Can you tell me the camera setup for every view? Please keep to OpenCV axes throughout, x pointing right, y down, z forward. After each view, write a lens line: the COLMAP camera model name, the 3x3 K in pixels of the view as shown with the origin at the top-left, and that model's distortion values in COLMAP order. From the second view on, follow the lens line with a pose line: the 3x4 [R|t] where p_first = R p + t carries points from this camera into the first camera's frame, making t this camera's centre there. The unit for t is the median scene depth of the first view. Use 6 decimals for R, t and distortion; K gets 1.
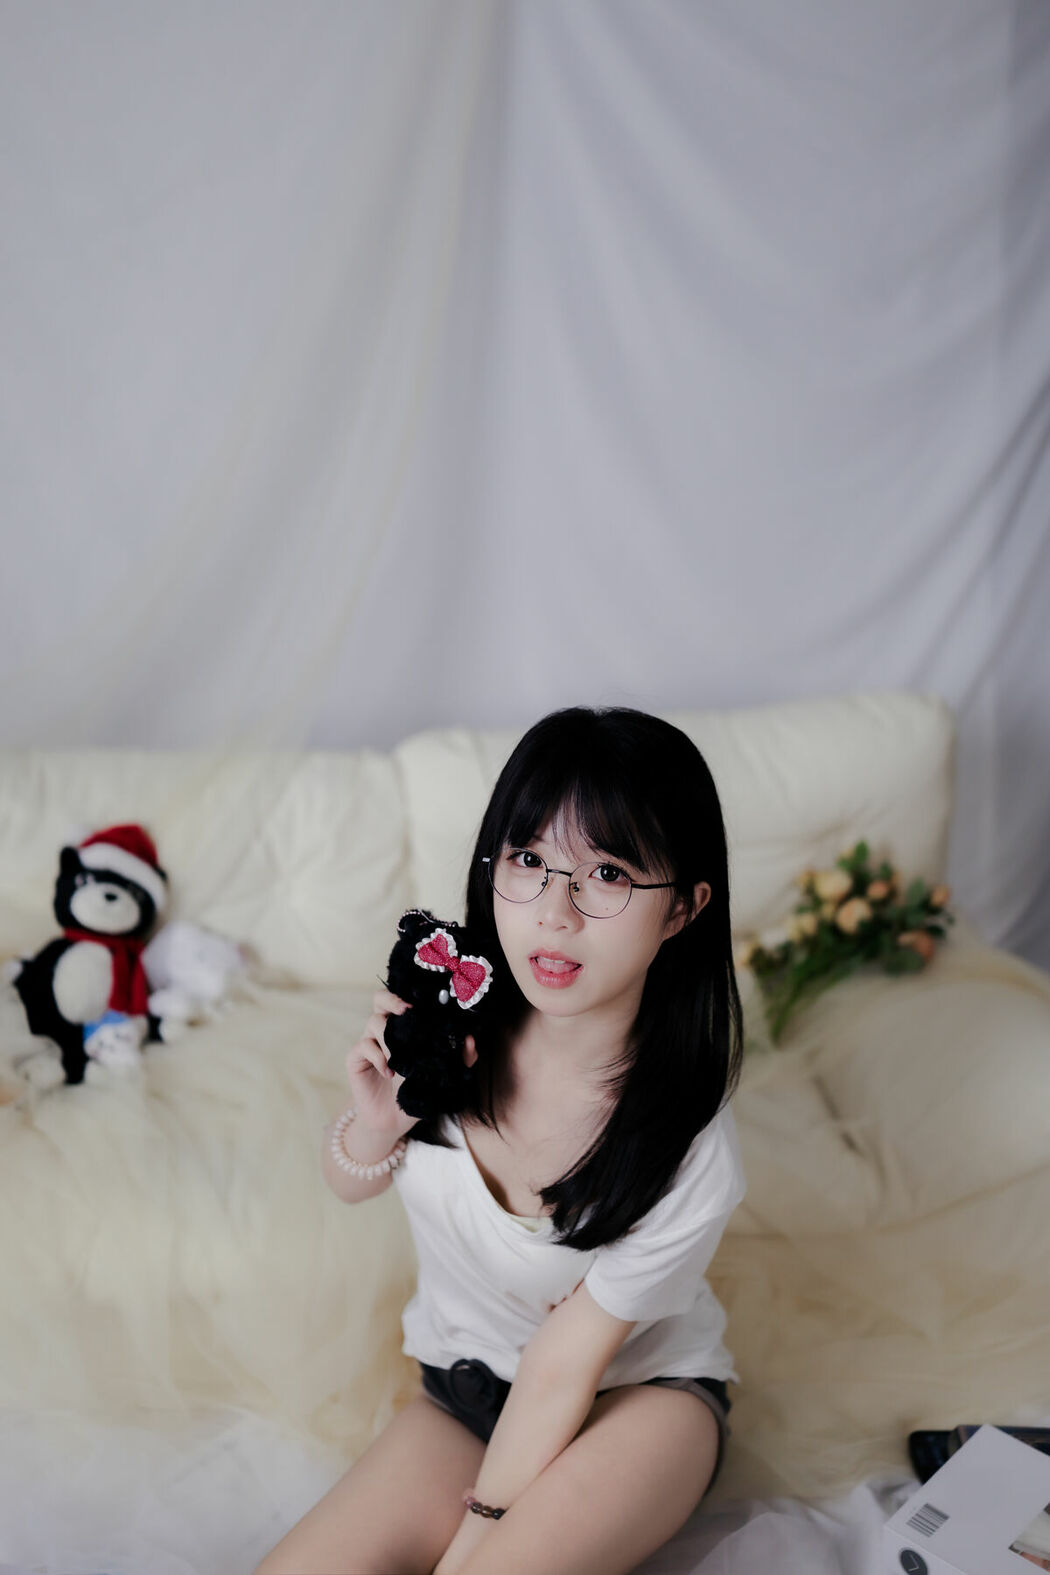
lens RADIAL K [[1490.3, 0, 524.1], [0, 1490.3, 781.4], [0, 0, 1]] dist [-0.016327, 0.000000]
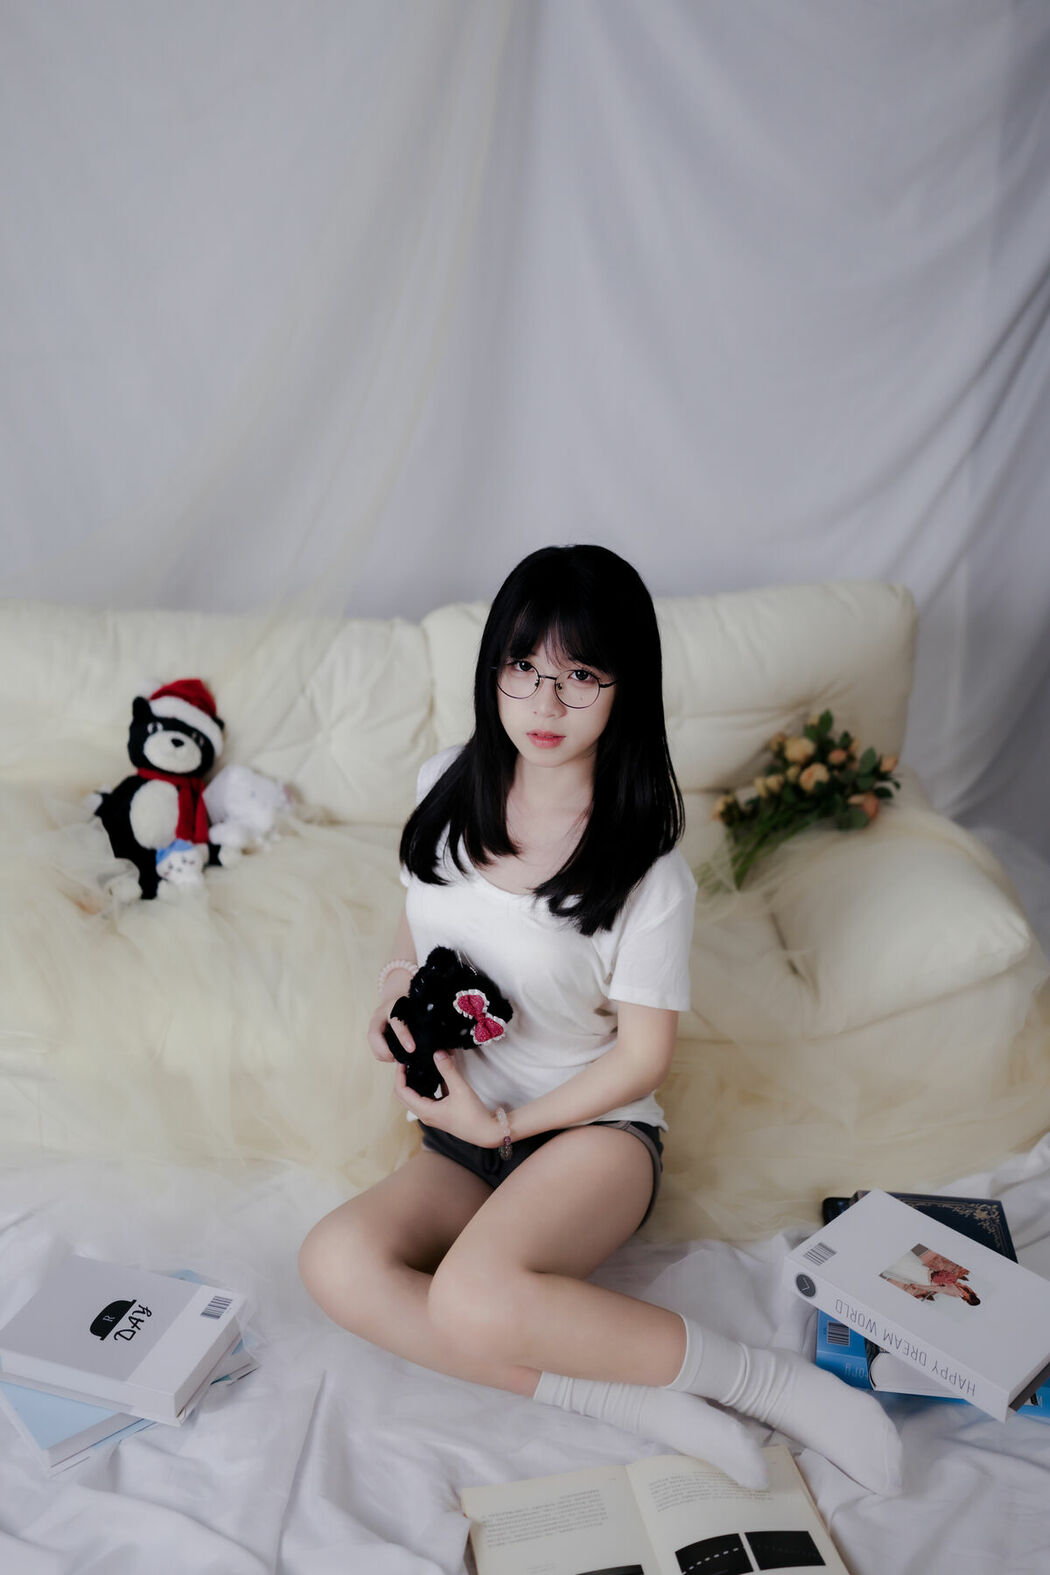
lens RADIAL K [[1490.3, 0, 523.9], [0, 1490.3, 785.1], [0, 0, 1]] dist [-0.016327, 0.000000]
pose [[0.999365, 0.032078, -0.015483, 0.013971], [-0.030042, 0.992625, 0.117443, -0.034659], [0.019136, -0.116903, 0.992959, -0.161567]]
